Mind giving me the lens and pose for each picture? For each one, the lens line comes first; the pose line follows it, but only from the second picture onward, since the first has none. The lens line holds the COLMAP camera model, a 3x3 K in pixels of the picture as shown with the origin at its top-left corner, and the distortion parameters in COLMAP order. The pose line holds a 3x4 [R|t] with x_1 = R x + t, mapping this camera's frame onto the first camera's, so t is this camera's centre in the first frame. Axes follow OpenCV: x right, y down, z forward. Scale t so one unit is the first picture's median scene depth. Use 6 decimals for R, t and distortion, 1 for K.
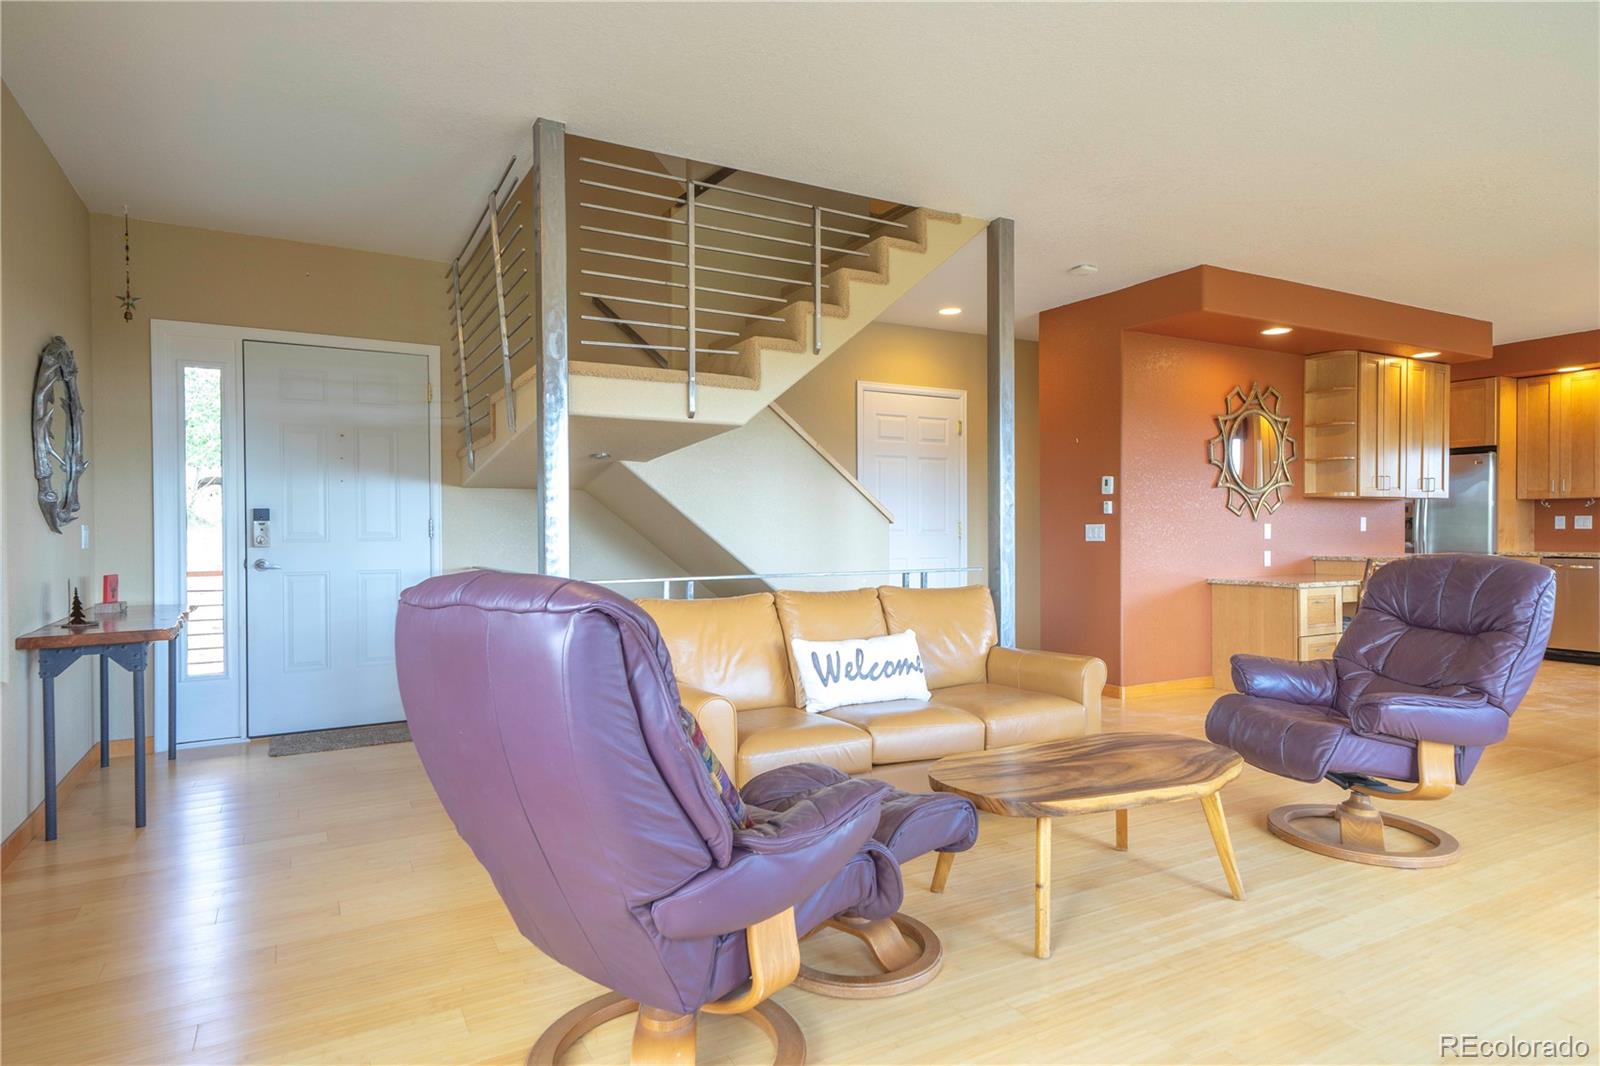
lens RADIAL K [[889.1, 0, 794.7], [0, 889.1, 536.2], [0, 0, 1]] dist [0.024482, -0.001160]
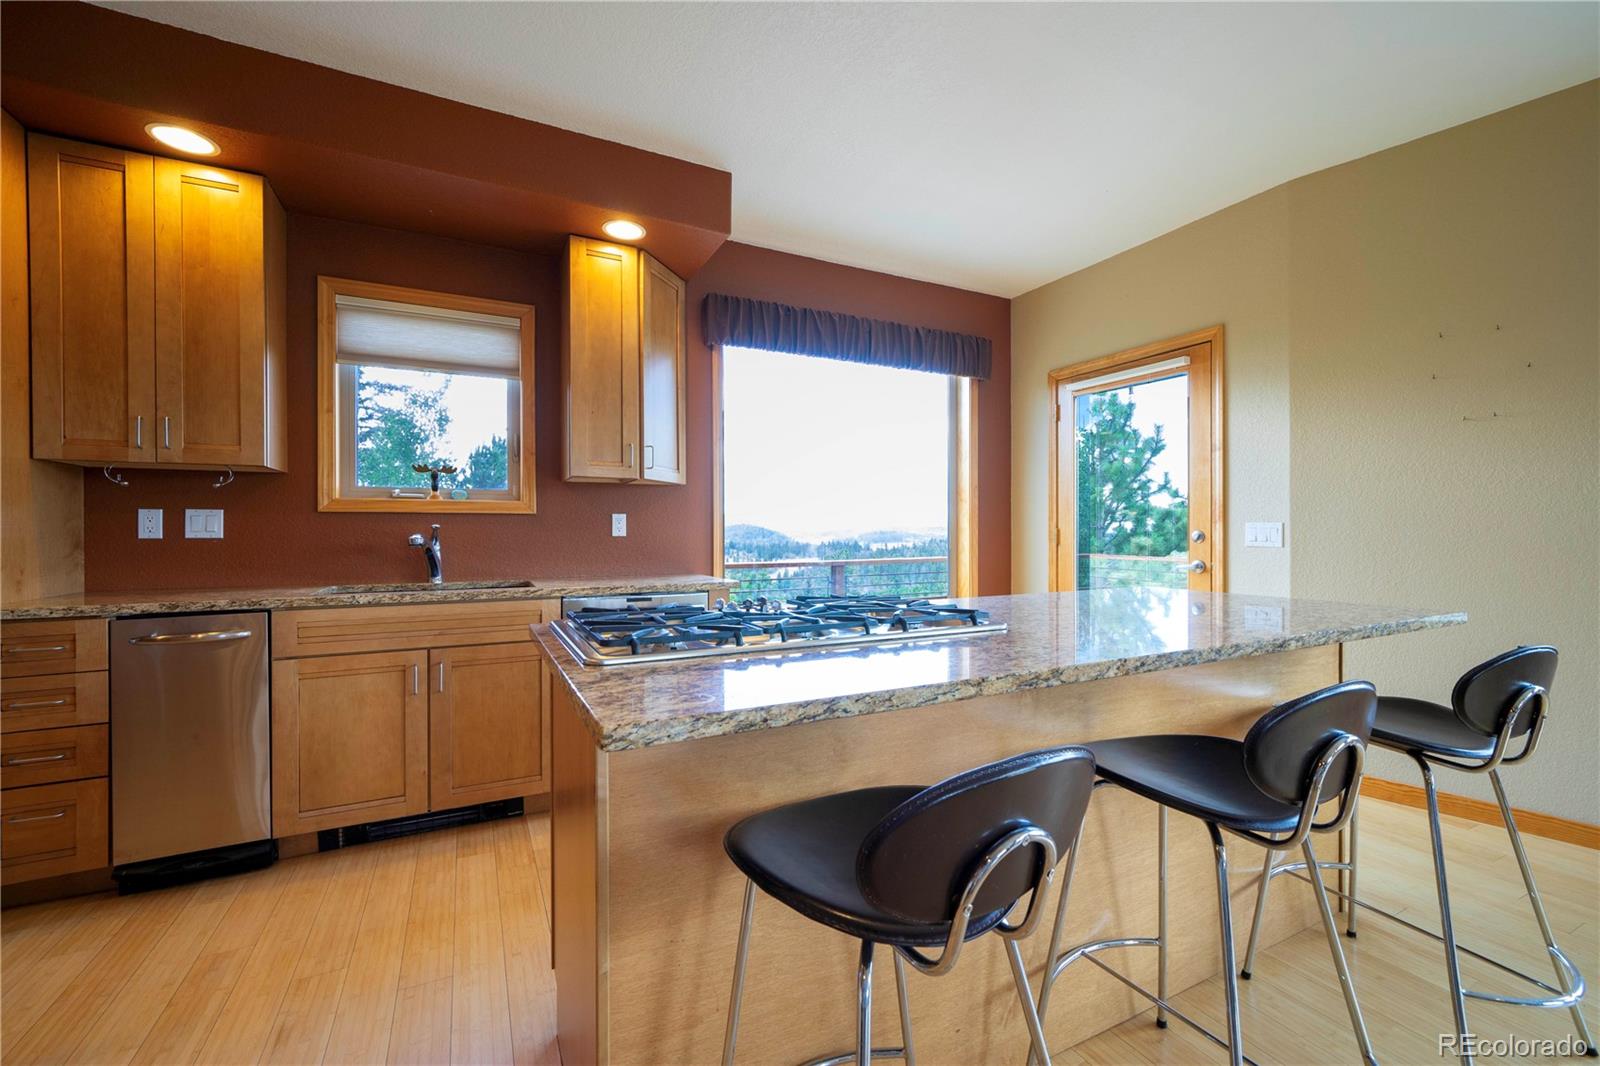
lens RADIAL K [[654.9, 0, 792.9], [0, 654.9, 533.1], [0, 0, 1]] dist [-0.002321, 0.003060]
pose [[0.046280, -0.000209, 0.998928, 0.646392], [0.013668, 0.999906, -0.000424, -0.007383], [-0.998835, 0.013673, 0.046279, 0.801460]]
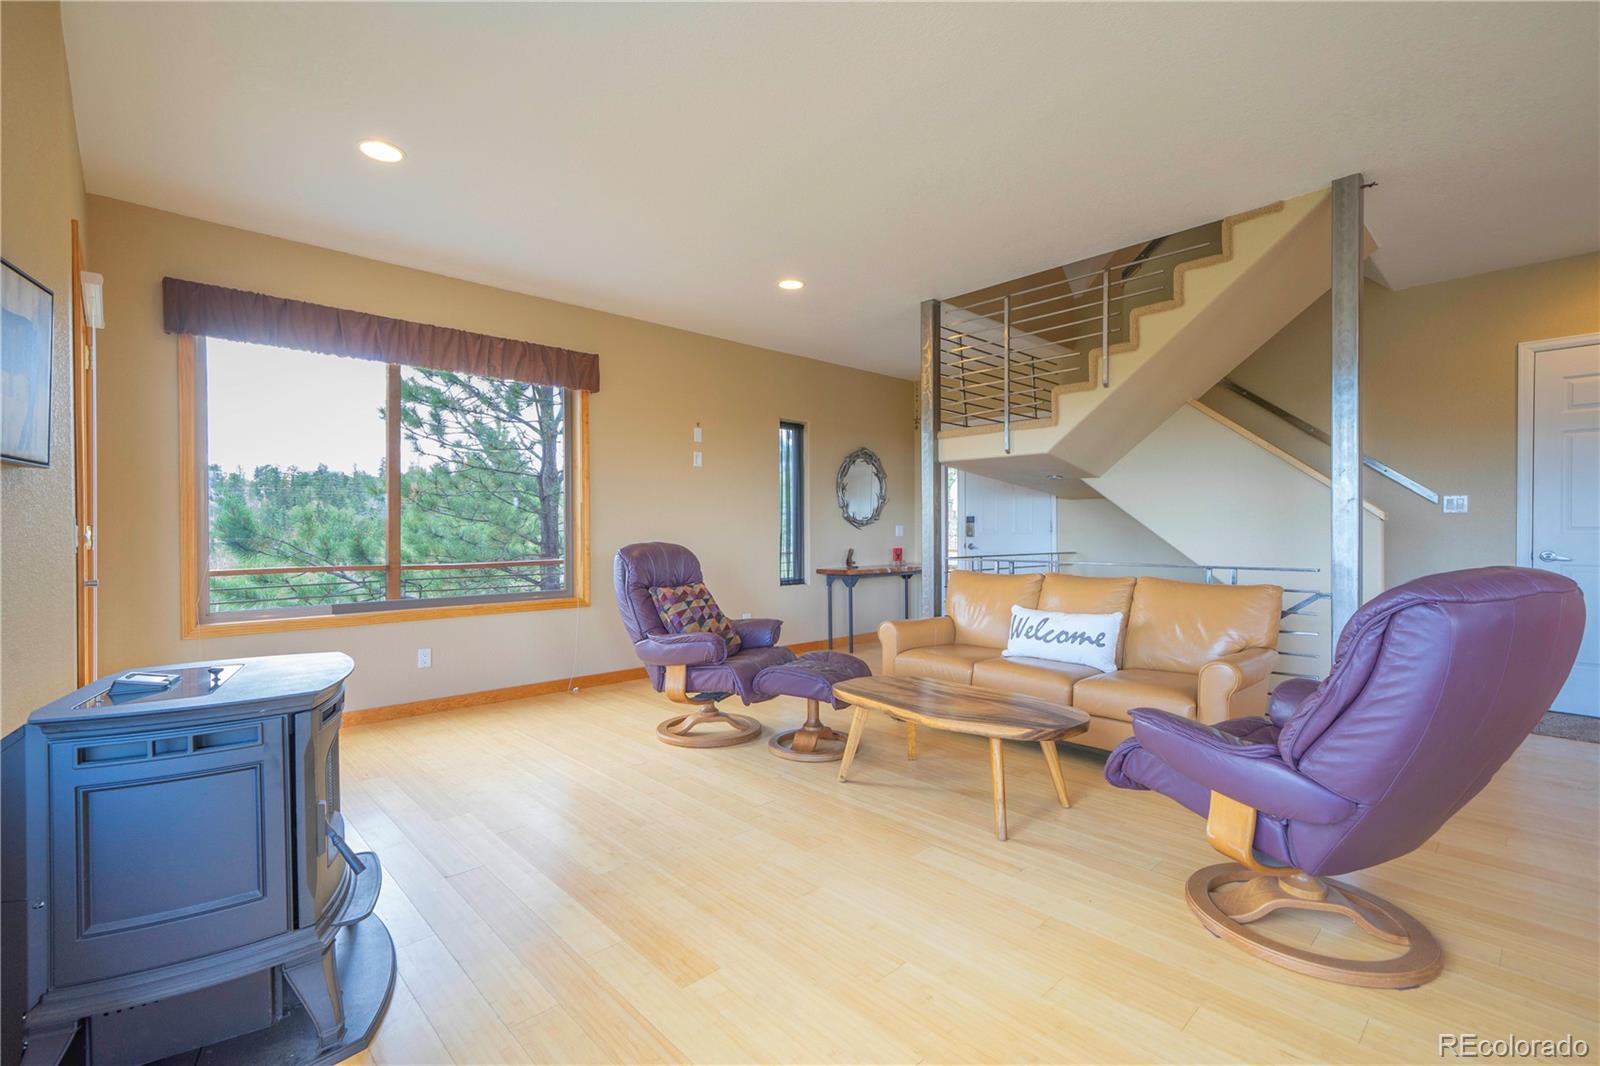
lens RADIAL K [[711.7, 0, 798.6], [0, 711.7, 536.0], [0, 0, 1]] dist [-0.000254, -0.000080]
pose [[0.247887, 0.010322, -0.968734, 0.530643], [-0.004376, 0.999945, 0.009535, -0.002011], [0.968779, 0.001875, 0.247919, 0.200469]]
